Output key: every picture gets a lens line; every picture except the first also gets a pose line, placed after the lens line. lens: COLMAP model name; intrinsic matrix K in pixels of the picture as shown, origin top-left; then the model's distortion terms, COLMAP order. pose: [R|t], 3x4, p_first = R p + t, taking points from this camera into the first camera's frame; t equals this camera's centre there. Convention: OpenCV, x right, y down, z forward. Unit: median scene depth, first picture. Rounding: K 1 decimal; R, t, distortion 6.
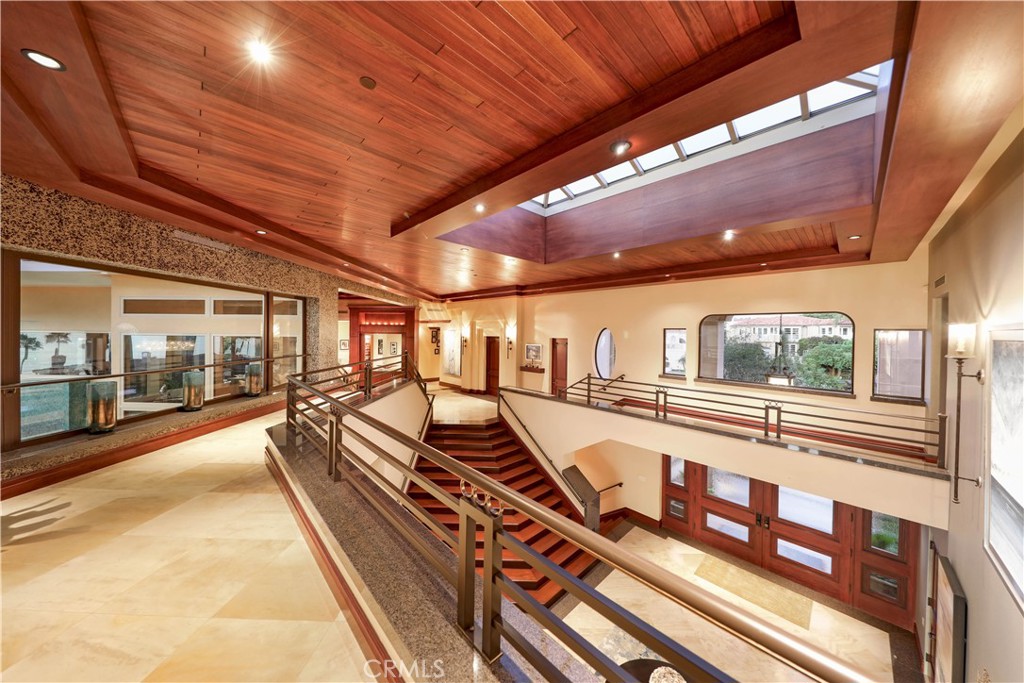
lens RADIAL K [[326.3, 0, 514.4], [0, 326.3, 331.8], [0, 0, 1]] dist [-0.000228, -0.000108]
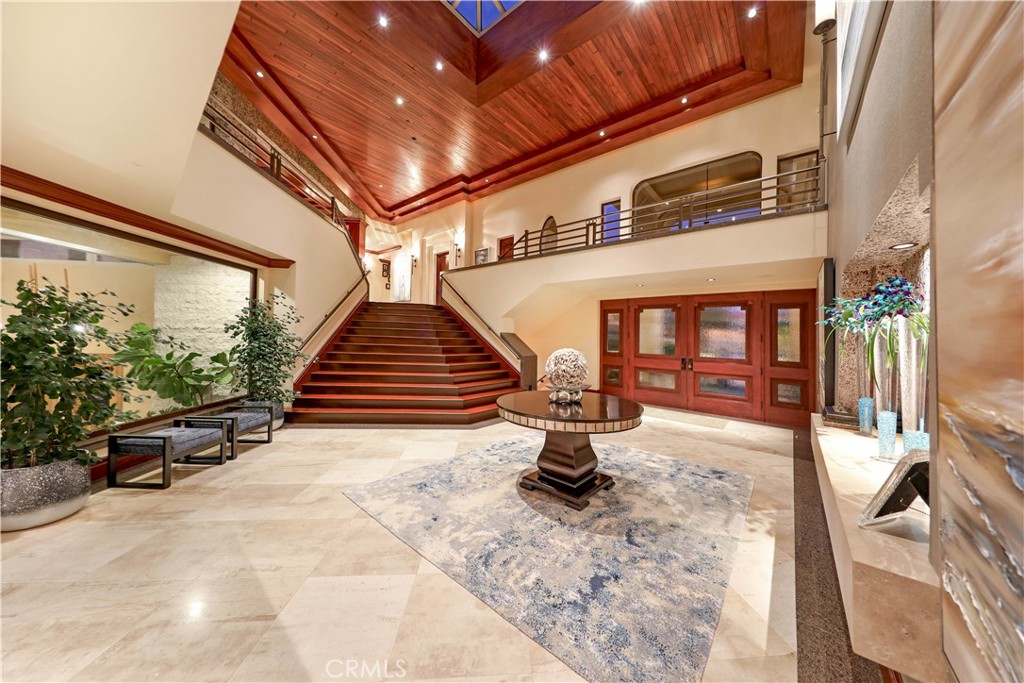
lens RADIAL K [[326.3, 0, 514.4], [0, 326.3, 331.8], [0, 0, 1]] dist [-0.000228, -0.000108]
pose [[0.995463, 0.013643, 0.094170, 0.069411], [-0.011155, 0.999576, -0.026897, 0.323232], [-0.094497, 0.025724, 0.995193, 0.005968]]
